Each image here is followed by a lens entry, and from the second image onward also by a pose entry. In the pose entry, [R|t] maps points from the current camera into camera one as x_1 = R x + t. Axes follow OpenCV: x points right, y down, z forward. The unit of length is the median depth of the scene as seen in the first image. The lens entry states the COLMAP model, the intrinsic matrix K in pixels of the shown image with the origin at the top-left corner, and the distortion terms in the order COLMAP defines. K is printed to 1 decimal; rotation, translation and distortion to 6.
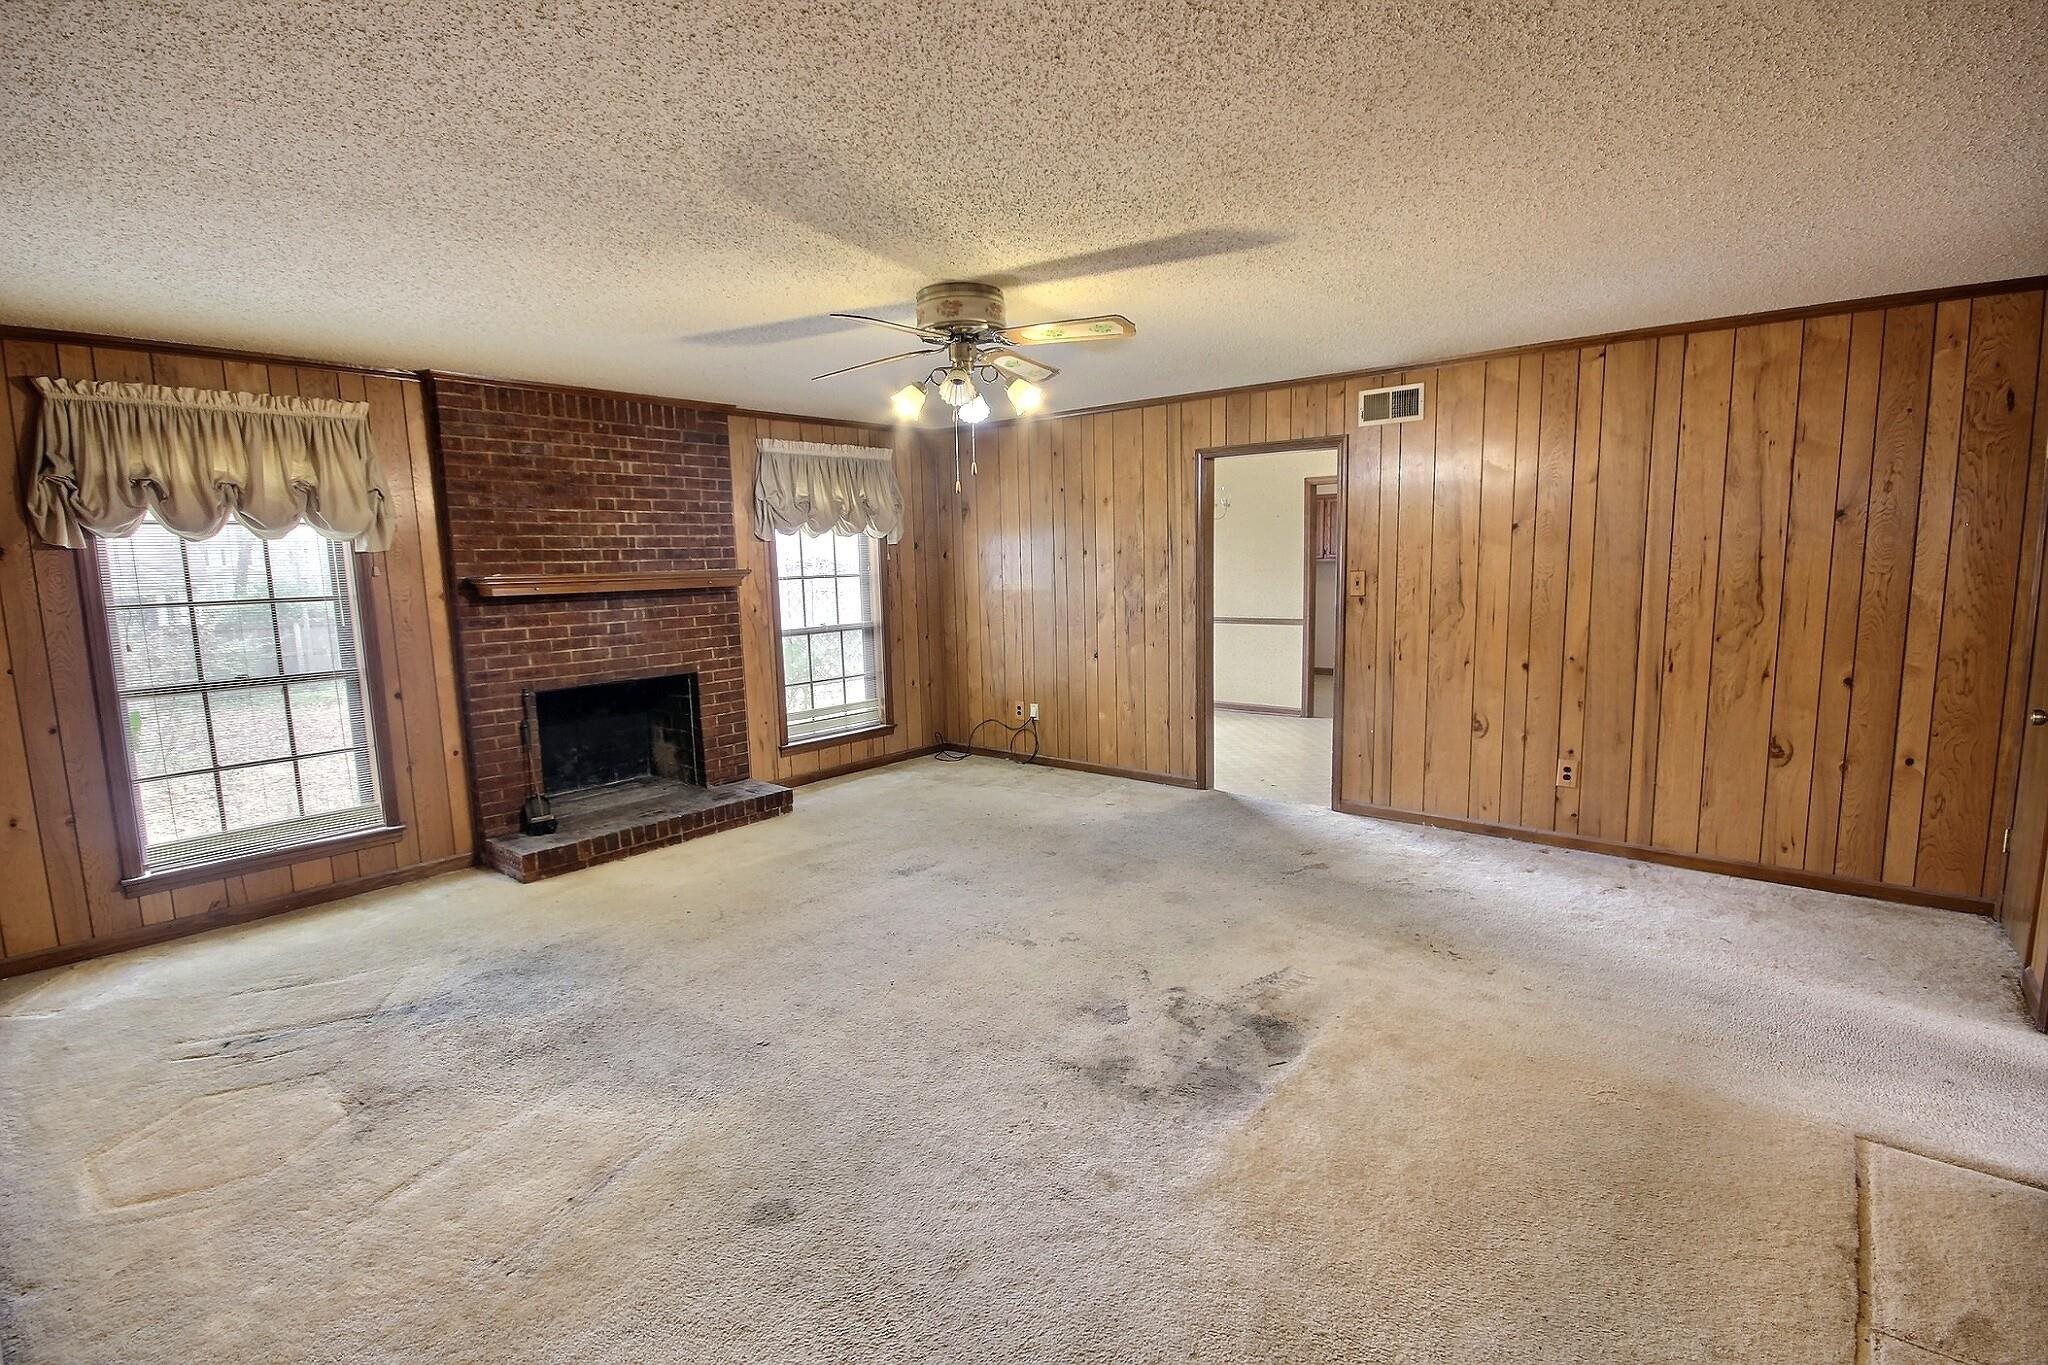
lens RADIAL K [[939.9, 0, 1024.0], [0, 939.9, 682.5], [0, 0, 1]] dist [-0.010914, -0.000226]
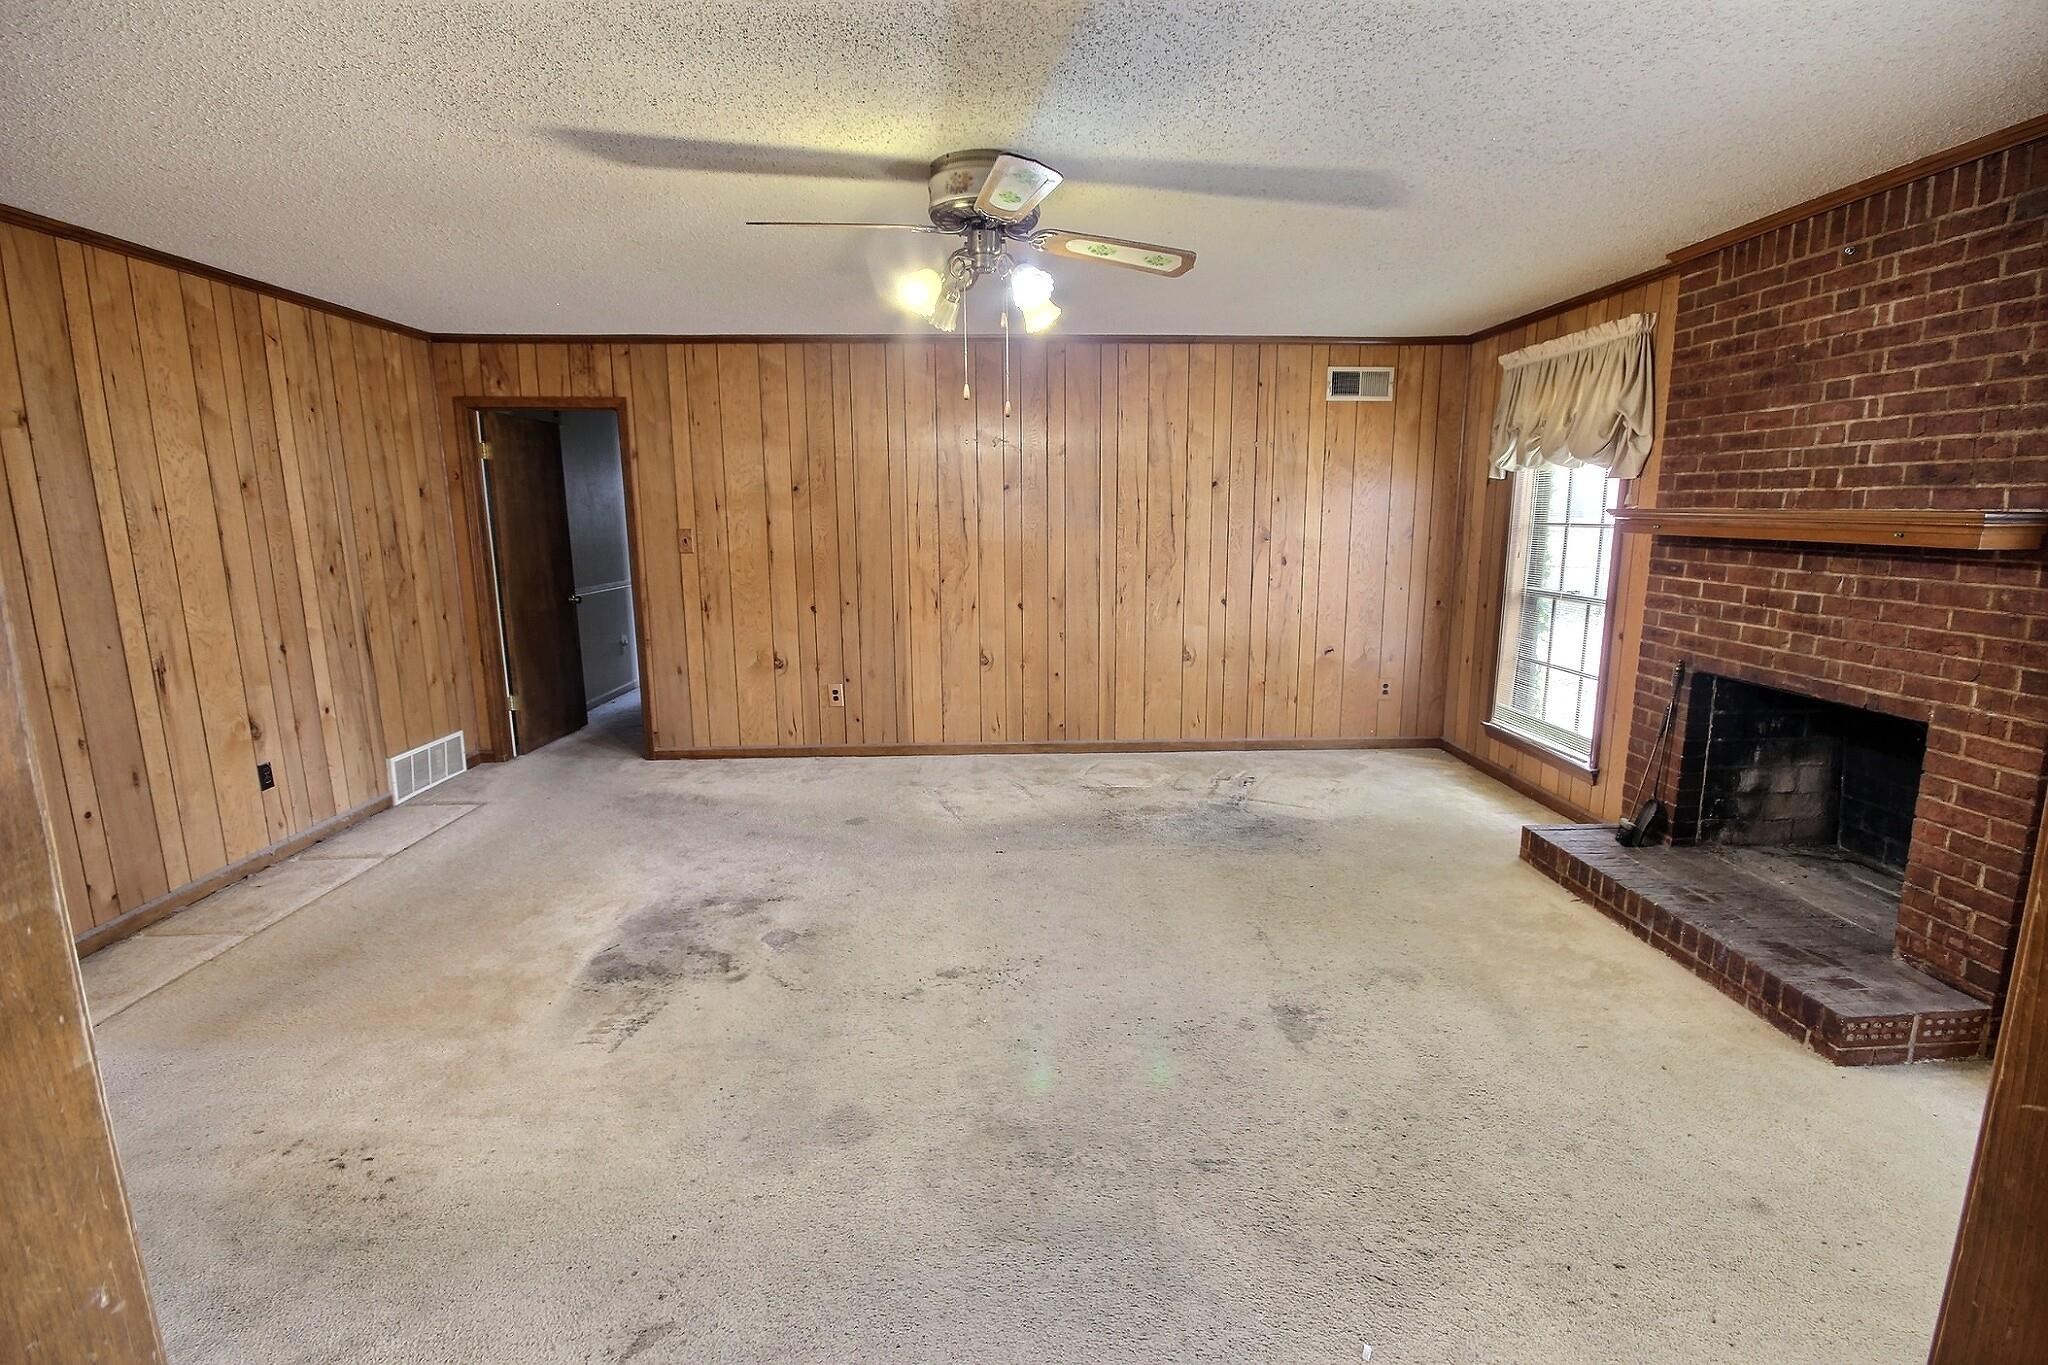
lens RADIAL K [[922.6, 0, 1032.1], [0, 922.6, 680.4], [0, 0, 1]] dist [0.001778, -0.007438]
pose [[-0.728786, 0.148286, -0.668493, 0.325436], [-0.074894, 0.953150, 0.293079, -0.148714], [0.680634, 0.263658, -0.683537, 1.102837]]
